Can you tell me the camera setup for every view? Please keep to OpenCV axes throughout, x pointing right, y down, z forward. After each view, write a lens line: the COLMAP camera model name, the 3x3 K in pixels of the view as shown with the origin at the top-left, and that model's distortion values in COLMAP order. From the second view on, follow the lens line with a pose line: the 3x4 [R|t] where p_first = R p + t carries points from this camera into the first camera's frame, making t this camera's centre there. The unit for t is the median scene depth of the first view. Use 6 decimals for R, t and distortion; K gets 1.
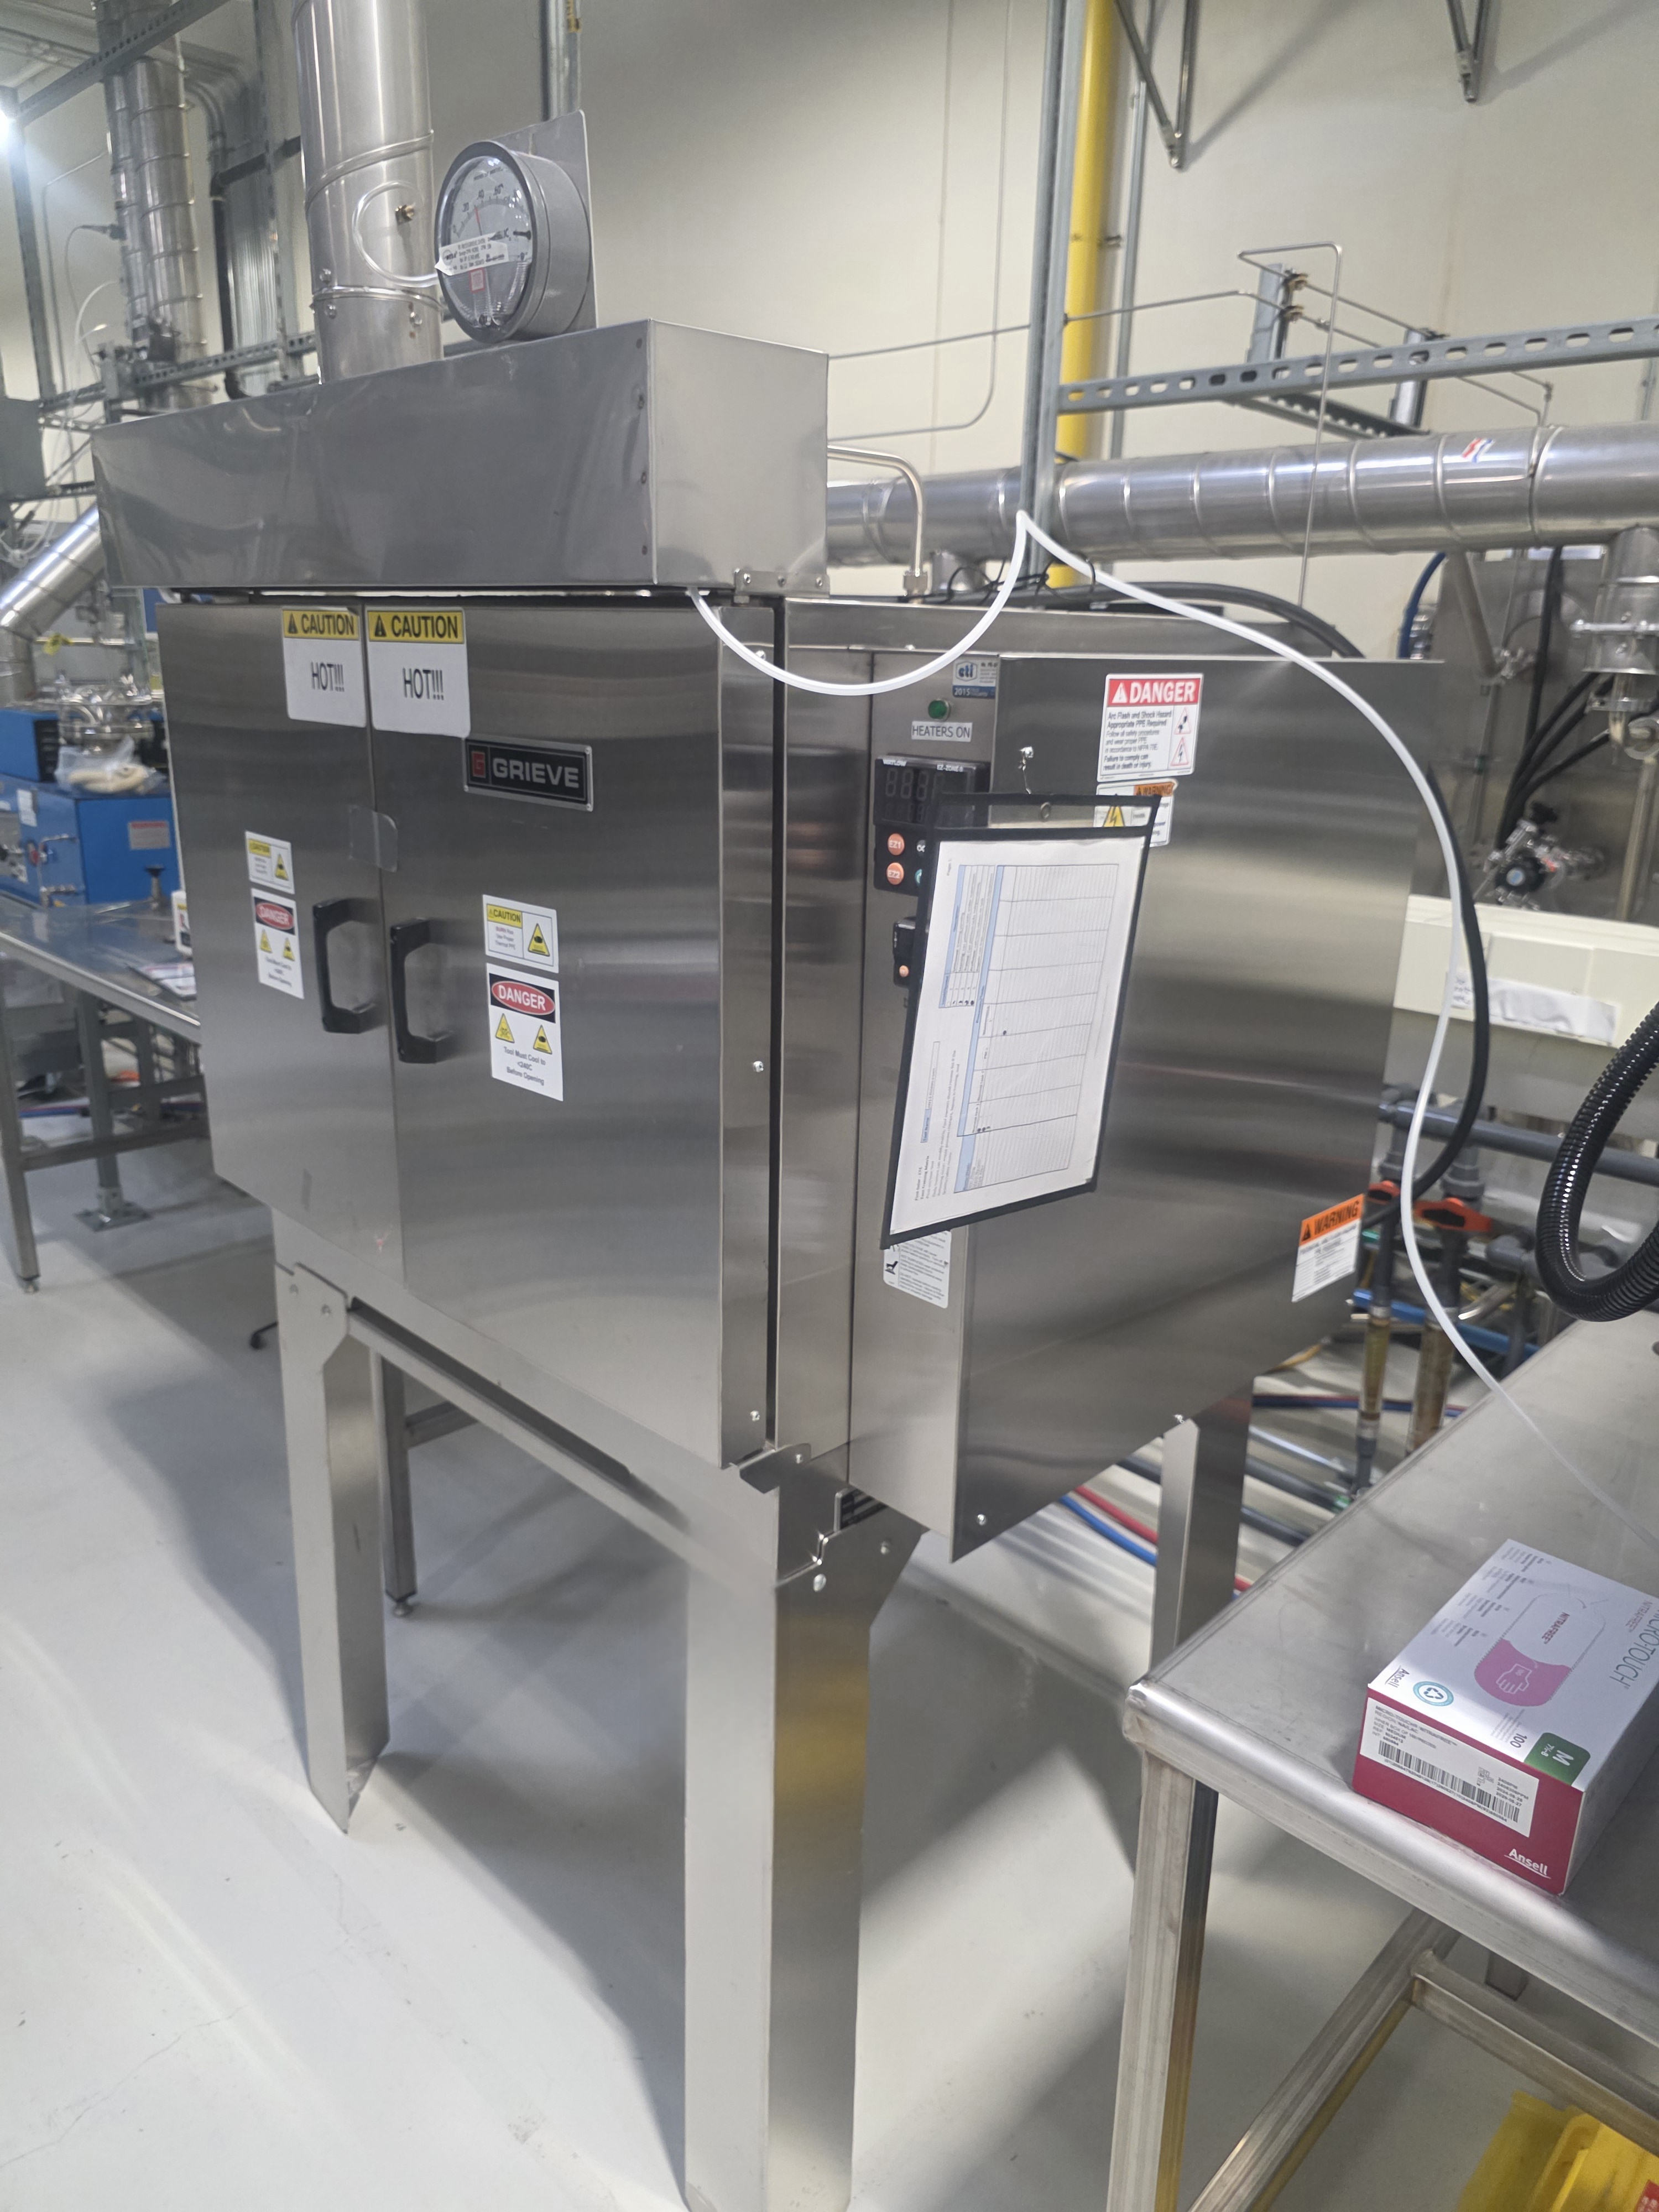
lens RADIAL K [[1509.7, 0, 801.6], [0, 1509.7, 1092.3], [0, 0, 1]] dist [0.055682, -0.054507]
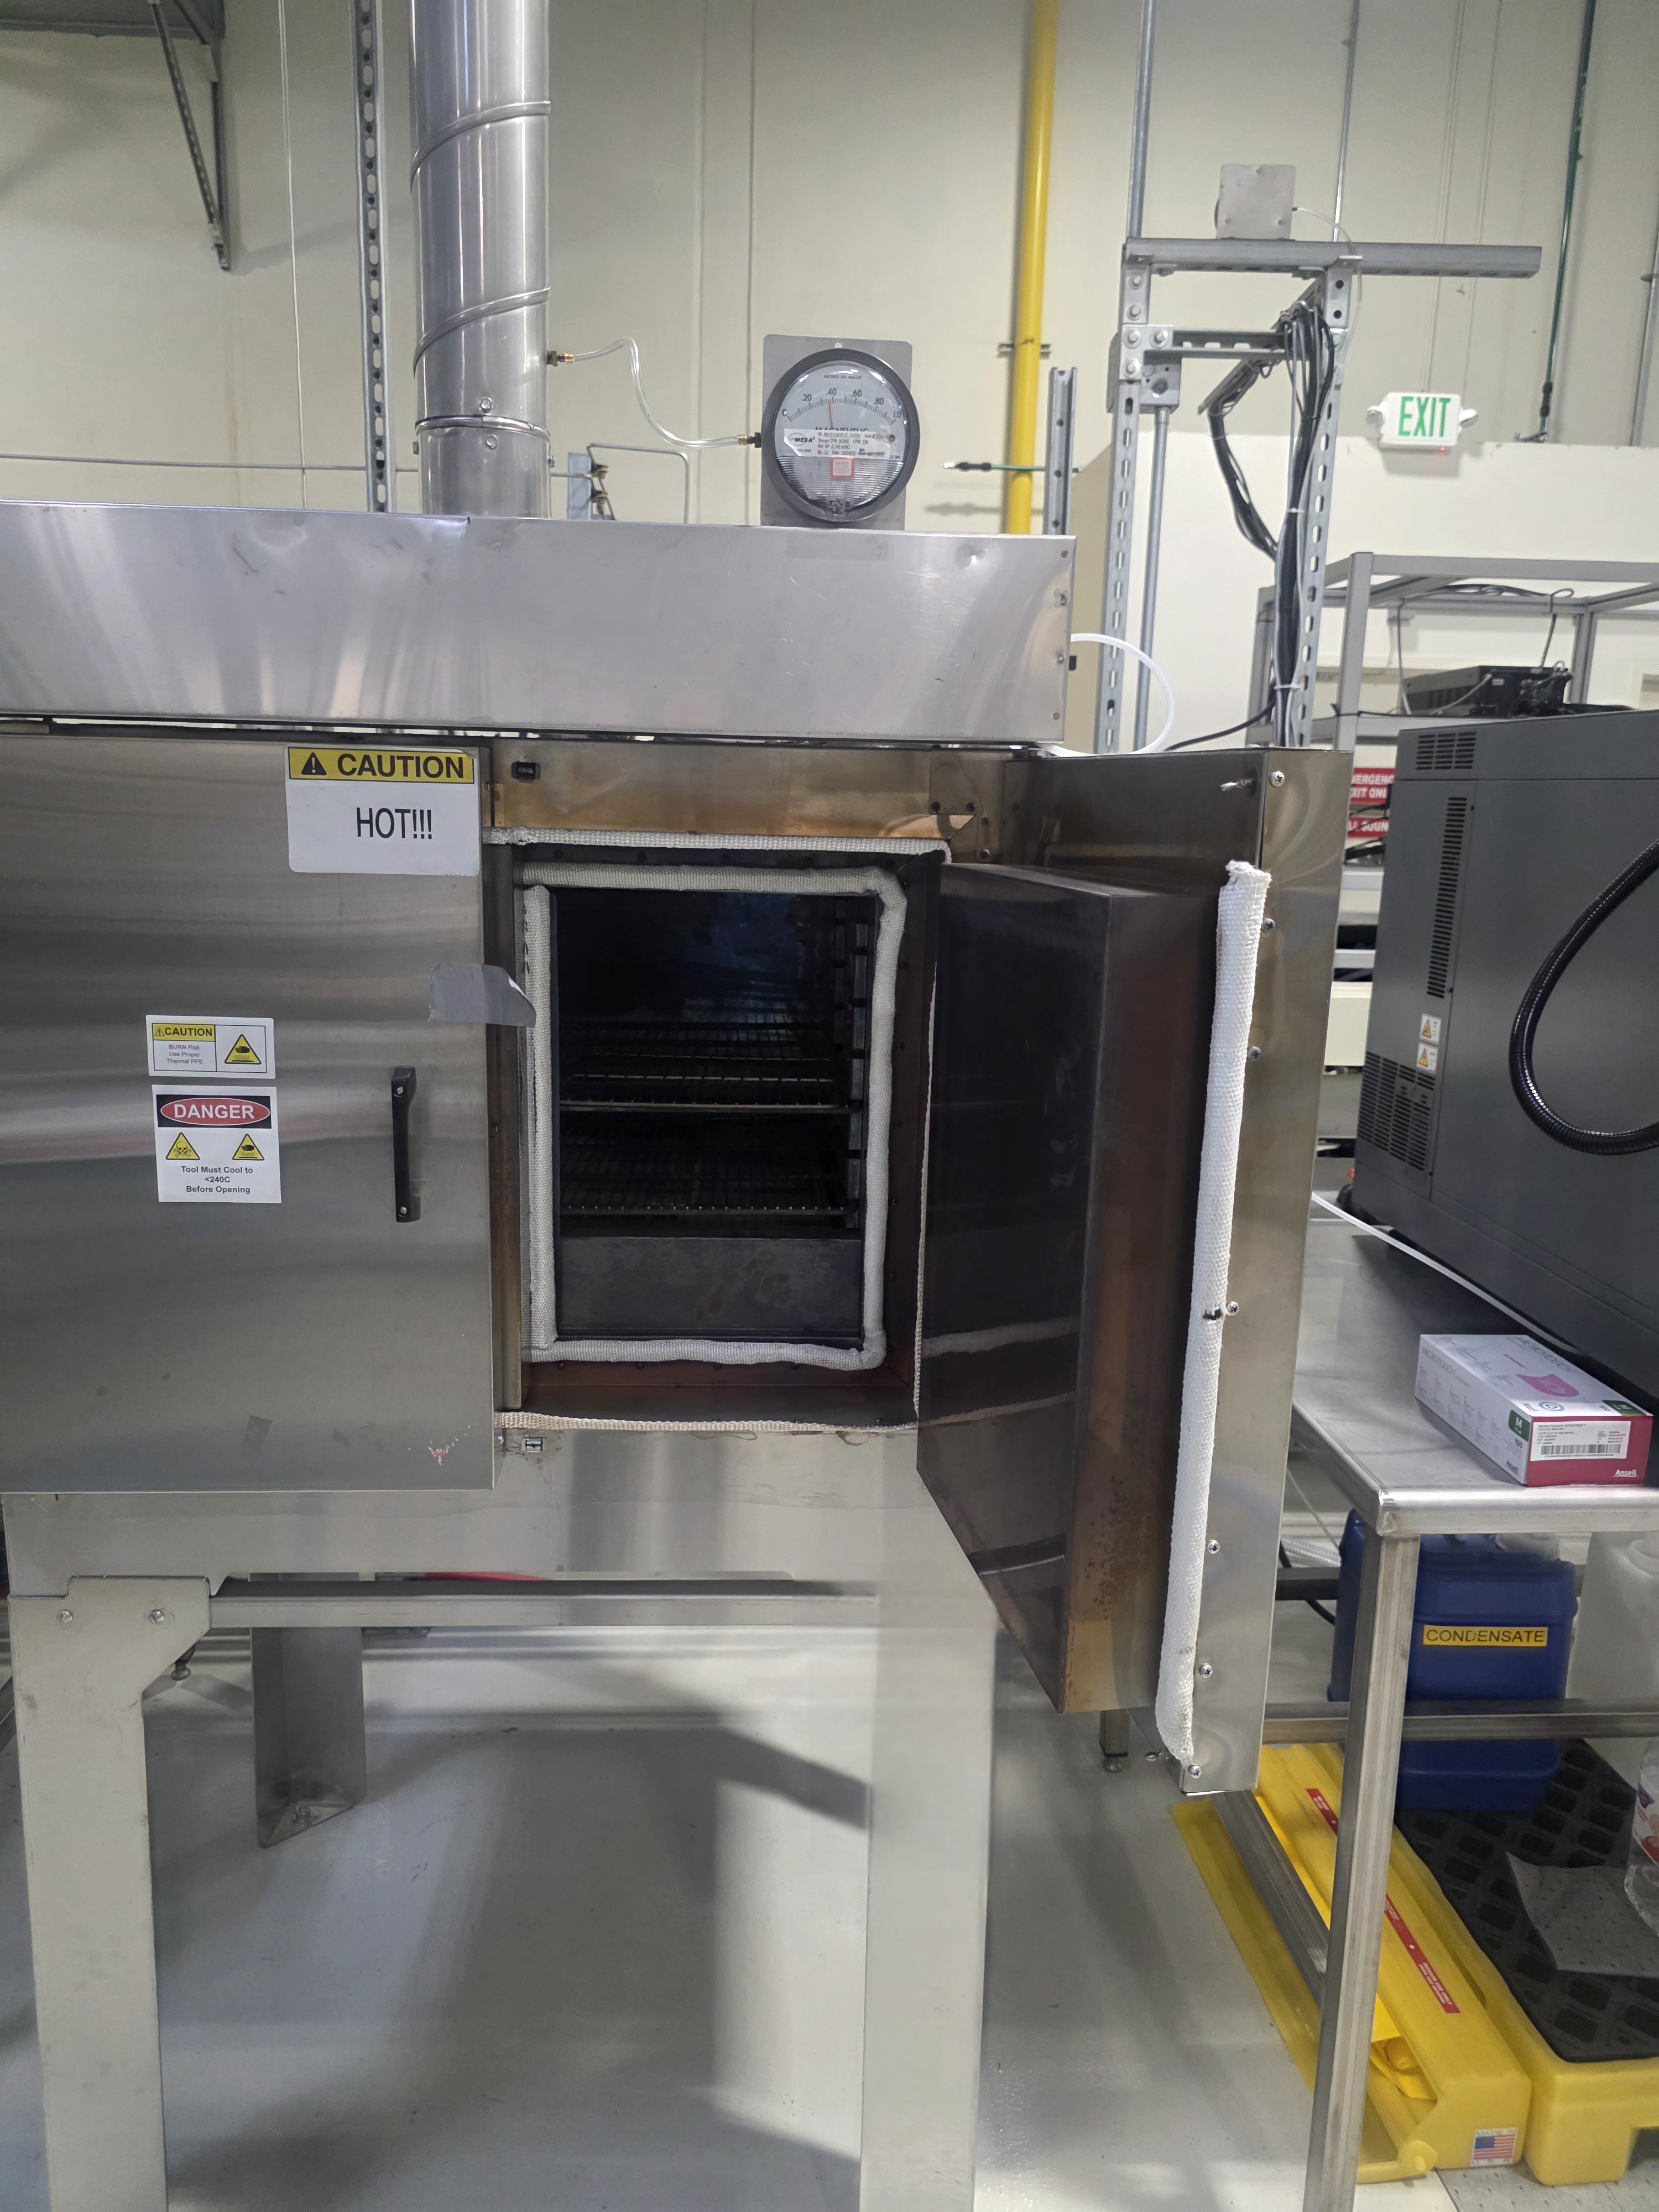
lens RADIAL K [[1509.7, 0, 801.6], [0, 1509.7, 1092.3], [0, 0, 1]] dist [0.055682, -0.054507]
pose [[0.674210, -0.153199, 0.722475, -0.747825], [0.203954, 0.978829, 0.017230, -0.079828], [-0.709819, 0.135735, 0.691182, 0.222611]]
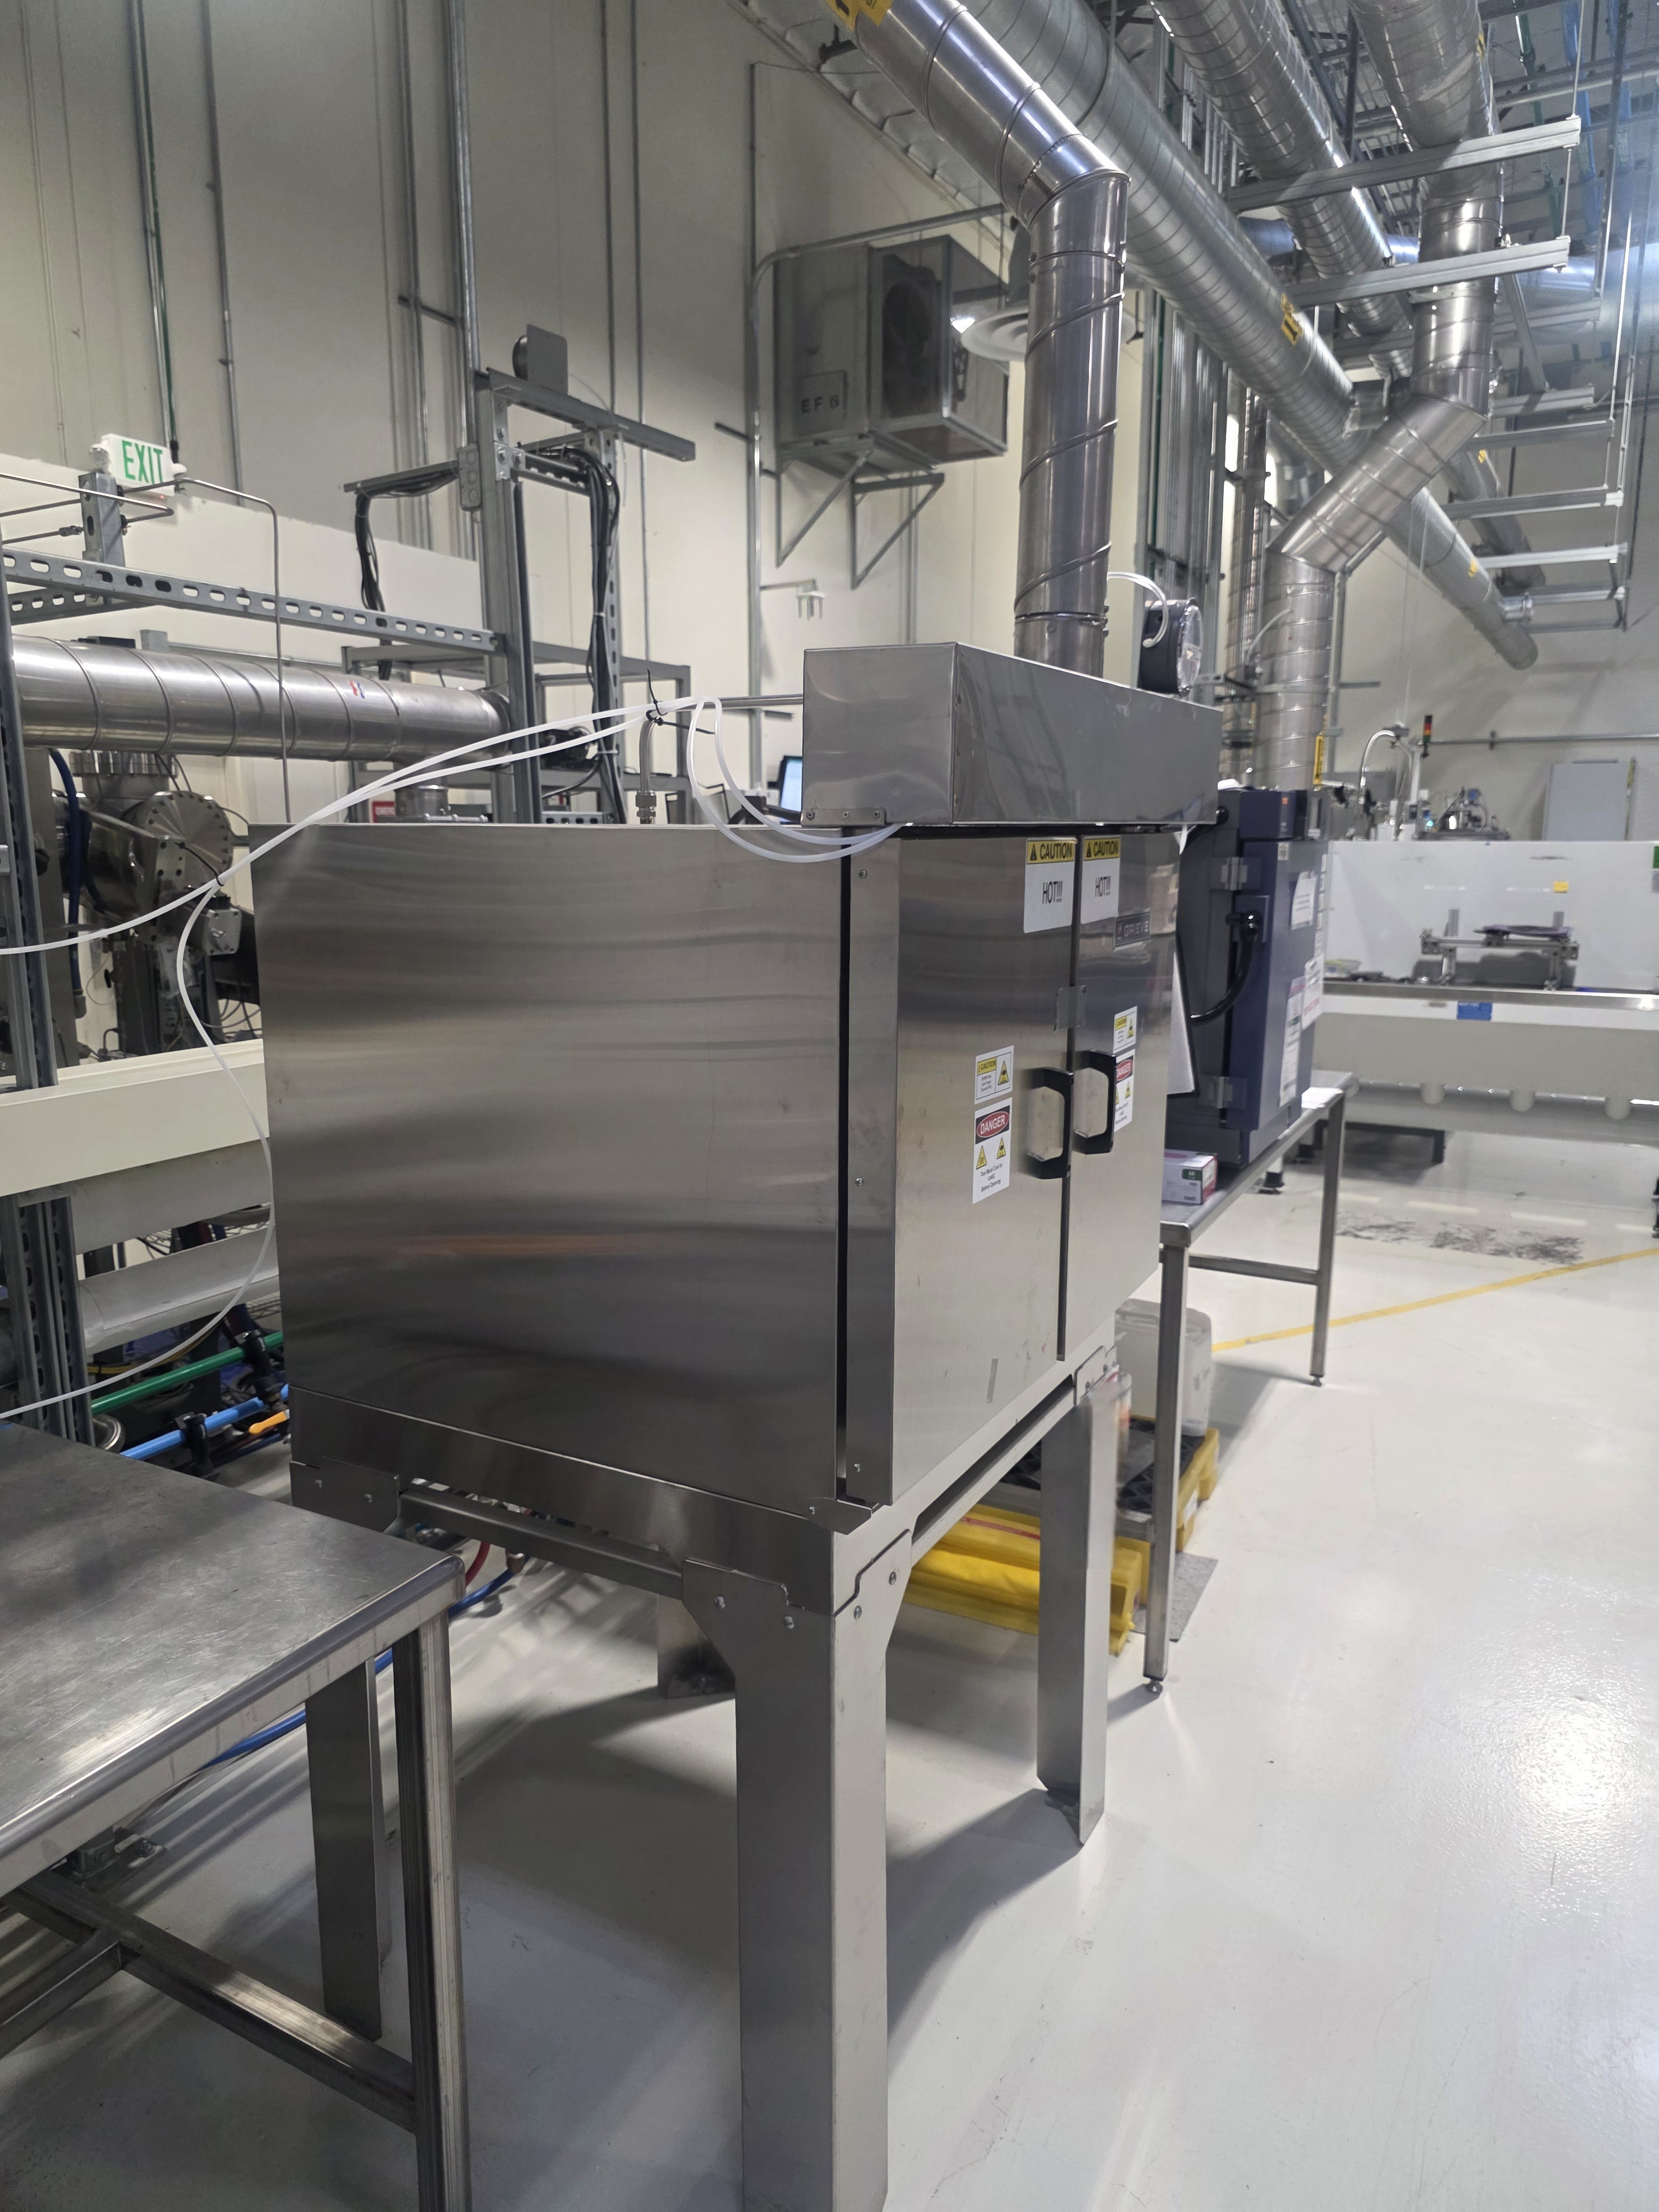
lens RADIAL K [[1468.2, 0, 829.5], [0, 1468.2, 1106.0], [0, 0, 1]] dist [0.005852, 0.001039]
pose [[-0.276328, -0.209665, 0.937914, -1.278658], [0.263766, 0.921894, 0.283795, -0.452077], [-0.924159, 0.325810, -0.199443, 1.325549]]
